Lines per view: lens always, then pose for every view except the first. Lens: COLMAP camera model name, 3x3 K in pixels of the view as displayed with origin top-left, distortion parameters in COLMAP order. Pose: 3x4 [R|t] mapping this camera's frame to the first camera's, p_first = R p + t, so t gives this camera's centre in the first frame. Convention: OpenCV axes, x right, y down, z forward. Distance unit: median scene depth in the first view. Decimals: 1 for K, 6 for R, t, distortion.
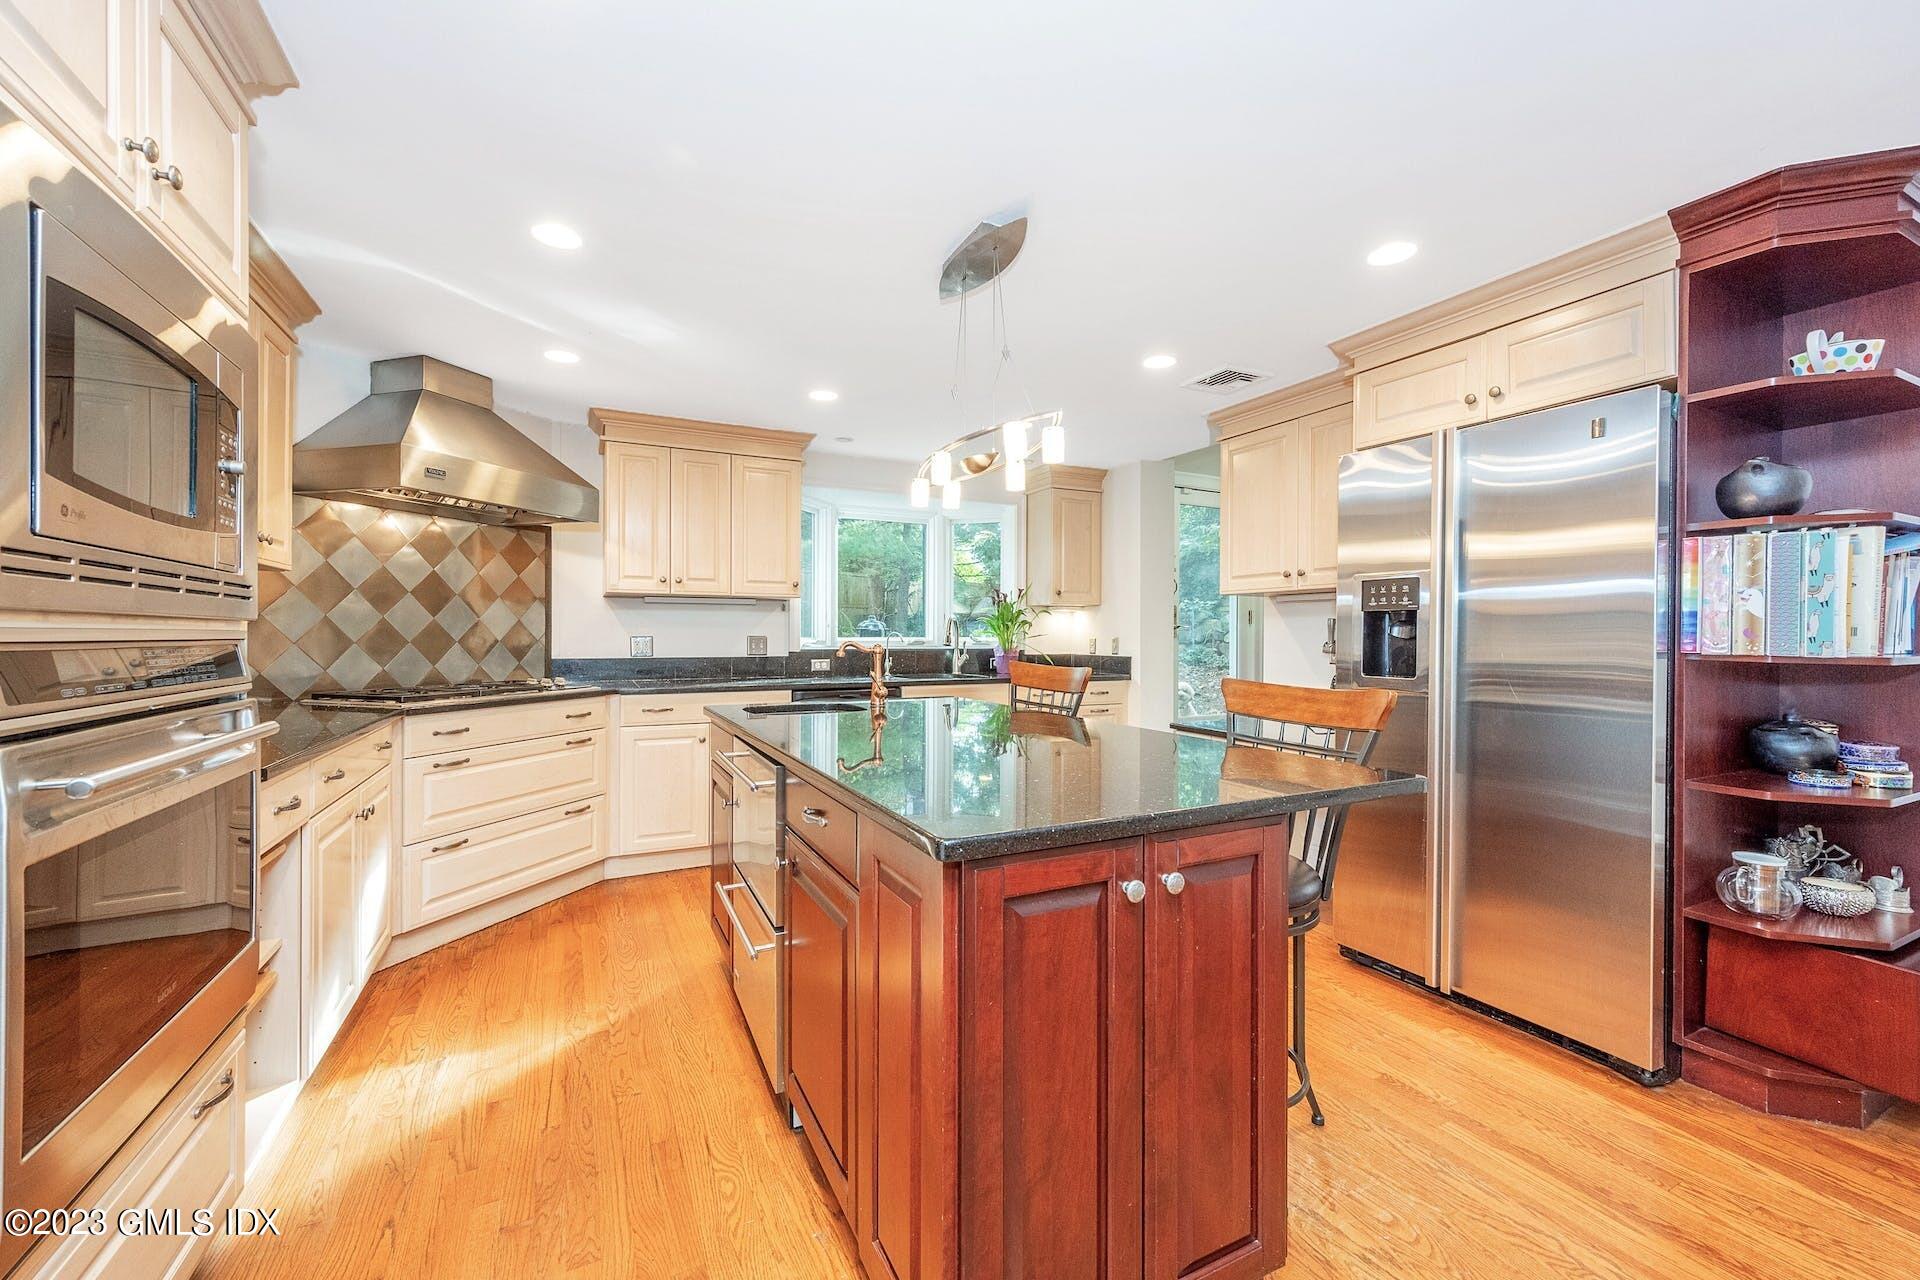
lens RADIAL K [[768.7, 0, 962.1], [0, 768.7, 637.9], [0, 0, 1]] dist [0.004862, -0.000148]
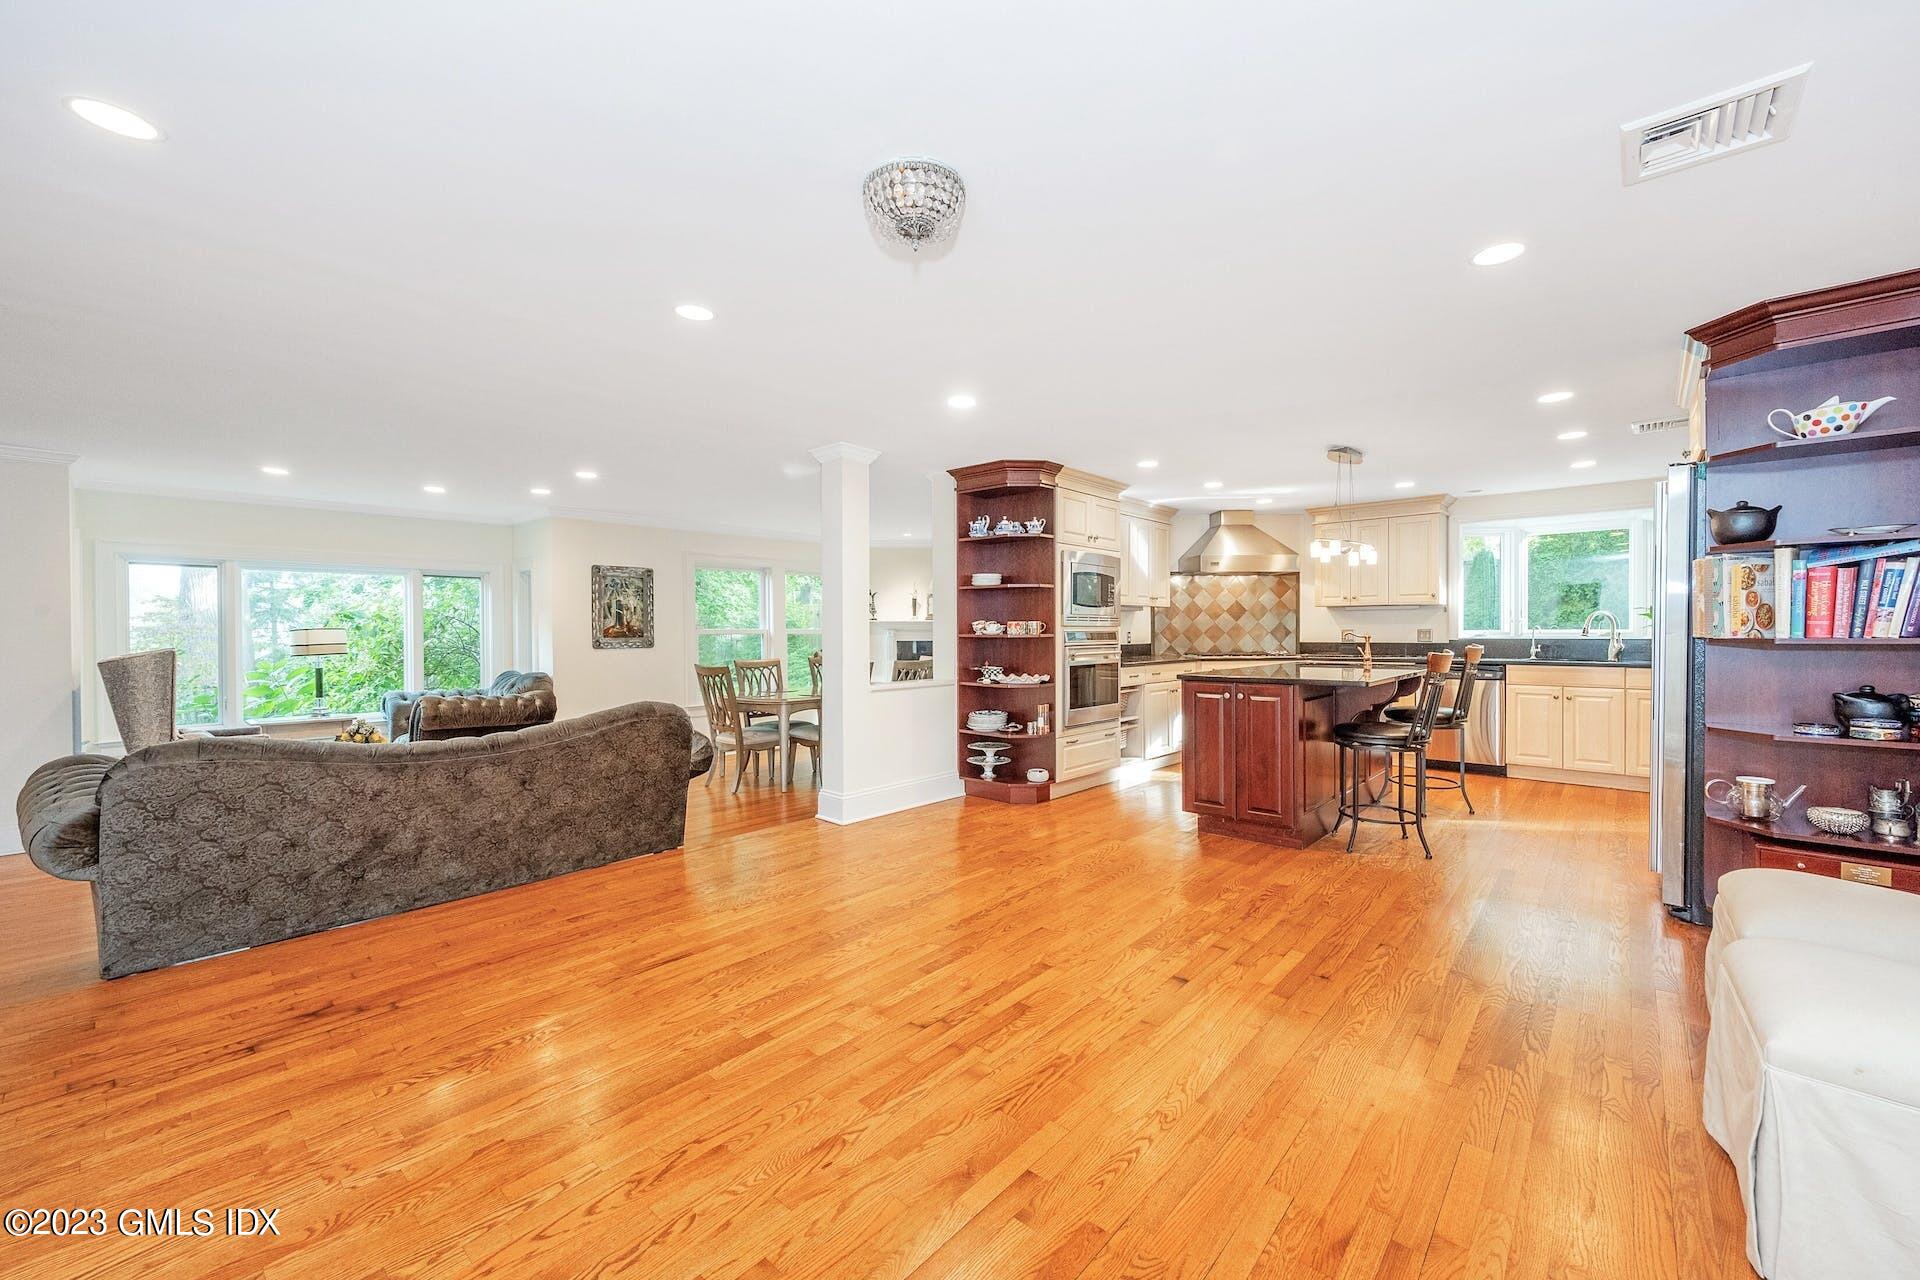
lens RADIAL K [[768.7, 0, 954.6], [0, 768.7, 637.6], [0, 0, 1]] dist [0.004862, -0.000148]
pose [[0.353279, 0.004513, -0.935507, 1.409380], [0.002120, 0.999982, 0.005625, 0.005949], [0.935516, -0.003971, 0.353263, -0.688199]]
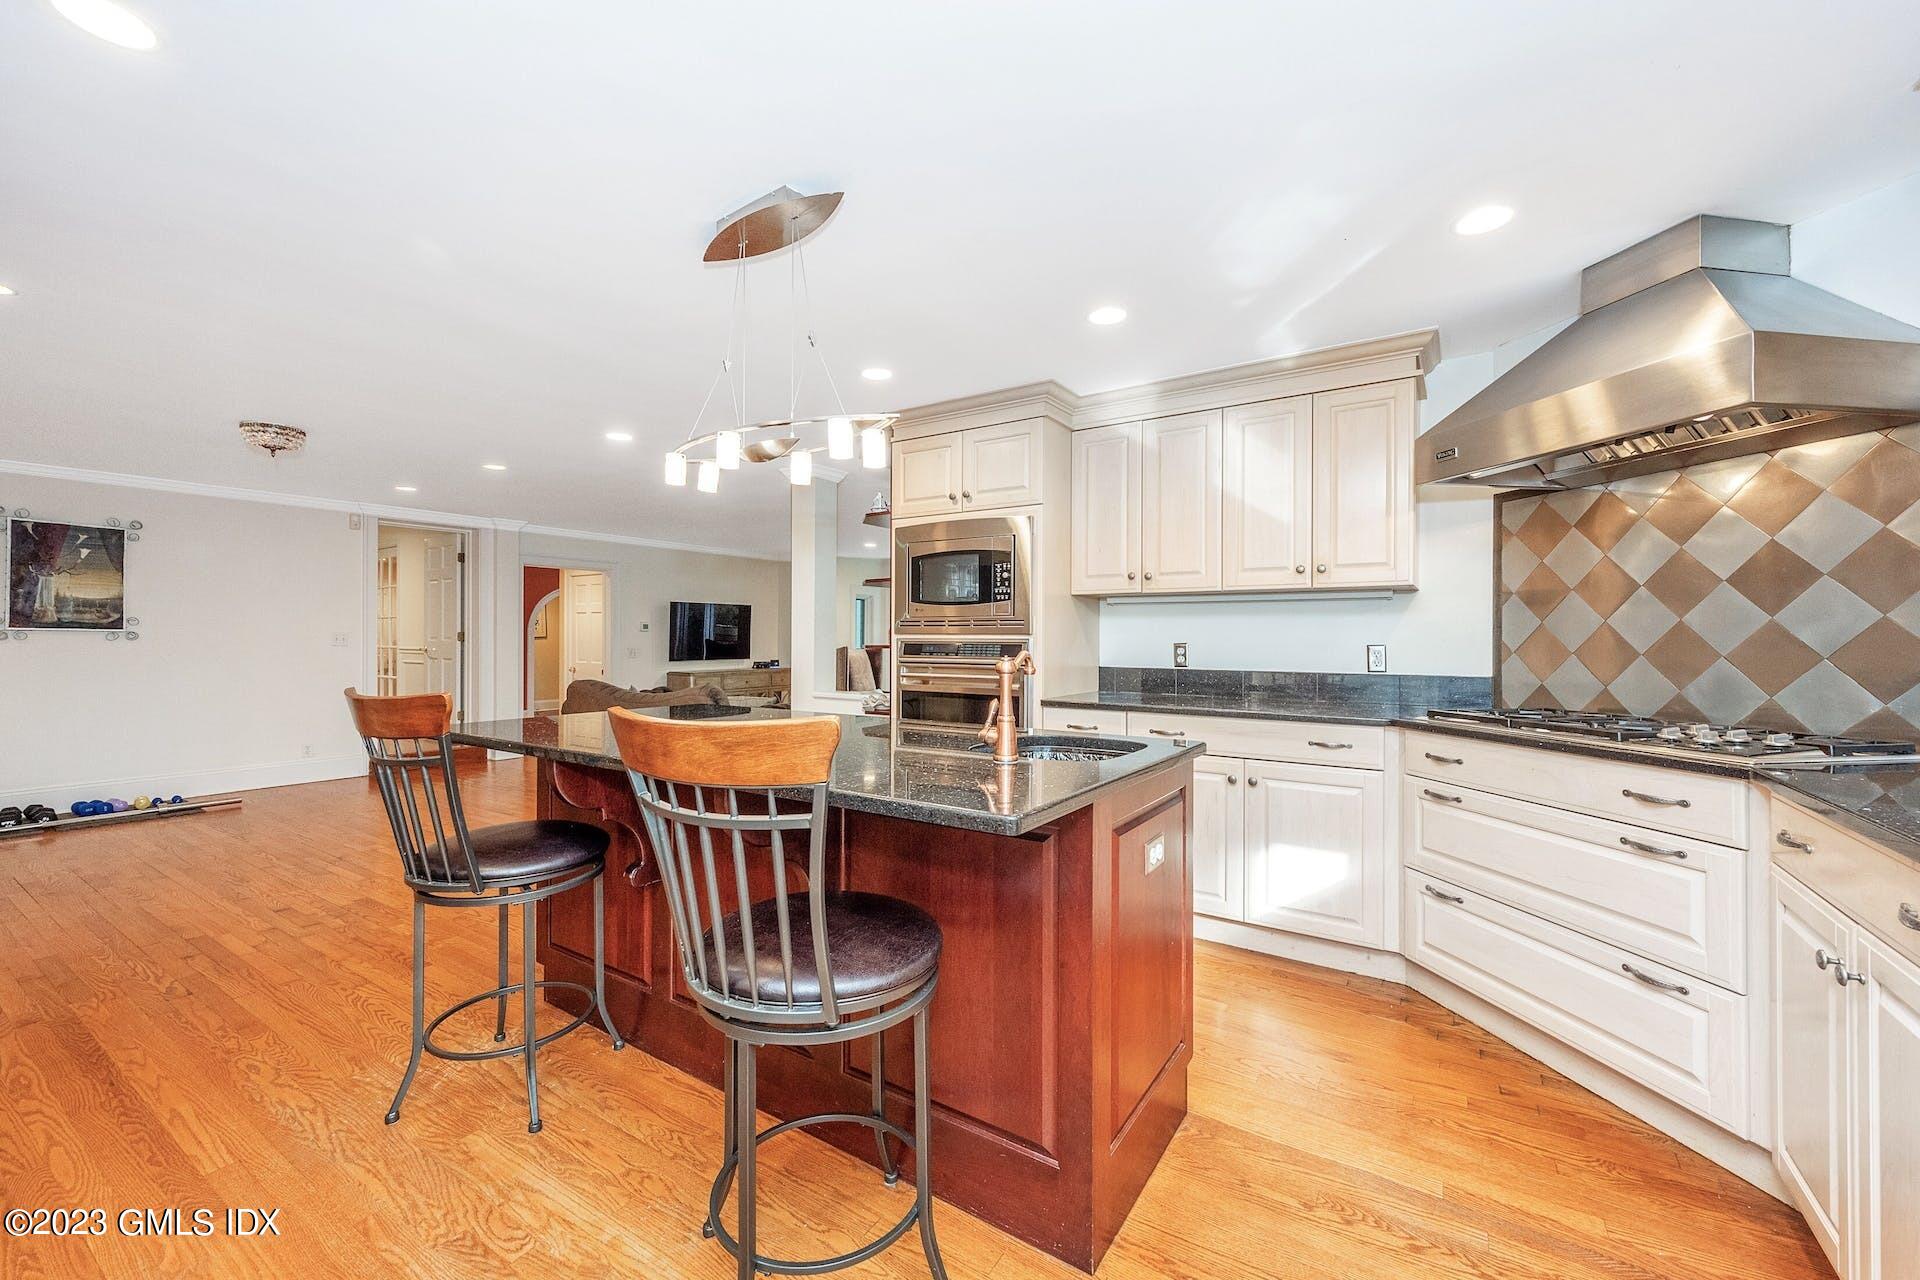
lens RADIAL K [[768.7, 0, 947.9], [0, 768.7, 632.2], [0, 0, 1]] dist [0.004862, -0.000148]
pose [[-0.878866, -0.007125, -0.477016, 0.227838], [-0.007112, 0.999973, -0.001833, -0.011542], [0.477016, 0.001782, -0.878893, 1.583929]]
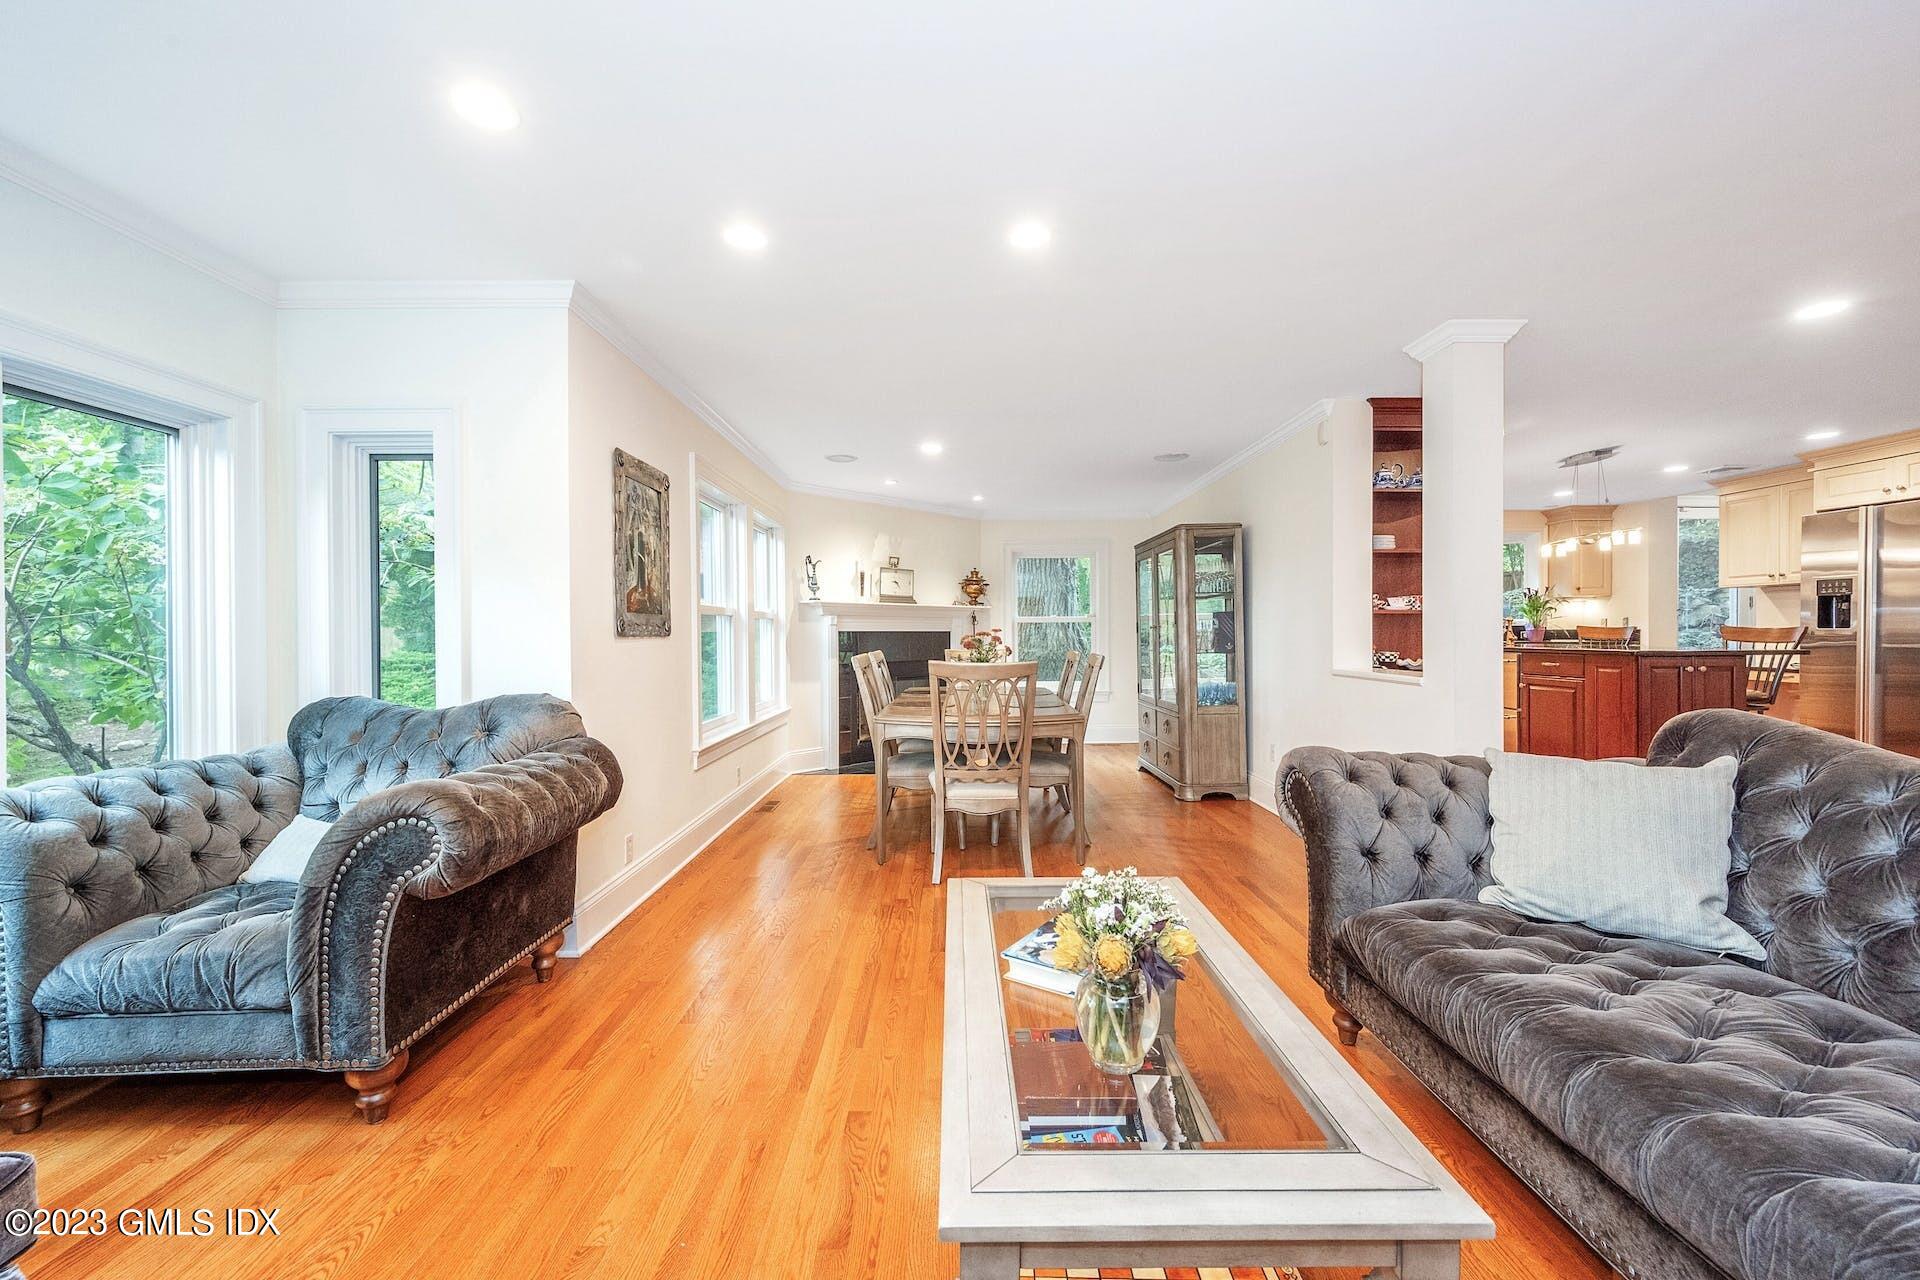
lens RADIAL K [[768.7, 0, 961.5], [0, 768.7, 638.1], [0, 0, 1]] dist [0.004862, -0.000148]
pose [[0.899246, -0.004395, -0.437421, -0.588474], [0.005383, 0.999985, 0.001018, 0.060454], [0.437410, -0.003270, 0.899256, -1.758784]]
